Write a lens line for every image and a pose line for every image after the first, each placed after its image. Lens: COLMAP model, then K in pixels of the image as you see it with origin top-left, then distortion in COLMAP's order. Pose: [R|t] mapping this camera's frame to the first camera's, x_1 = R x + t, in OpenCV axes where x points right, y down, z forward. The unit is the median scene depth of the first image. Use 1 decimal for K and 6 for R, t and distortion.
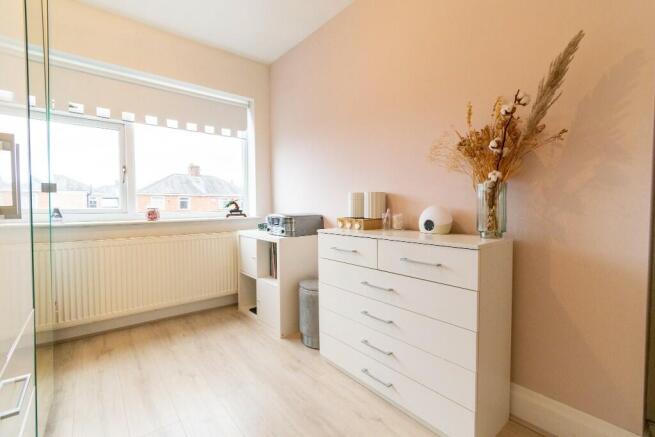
lens RADIAL K [[289.5, 0, 328.1], [0, 289.5, 215.7], [0, 0, 1]] dist [-0.001379, -0.000555]
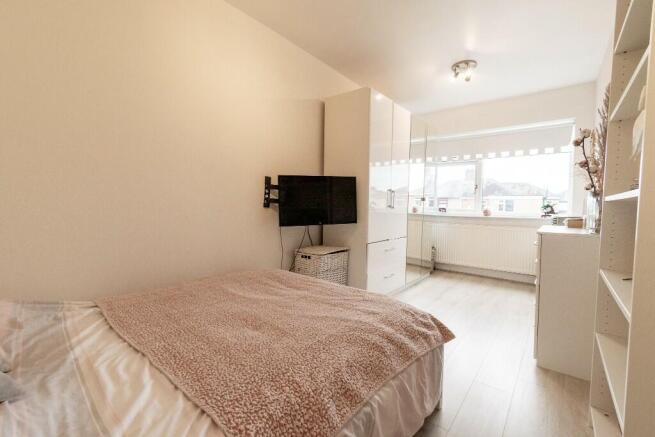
lens RADIAL K [[289.5, 0, 328.1], [0, 289.5, 215.7], [0, 0, 1]] dist [-0.001379, -0.000555]
pose [[0.177640, 0.042842, -0.983162, 0.960810], [-0.055170, 0.997914, 0.033517, 0.009868], [0.982548, 0.048287, 0.179634, -0.217579]]
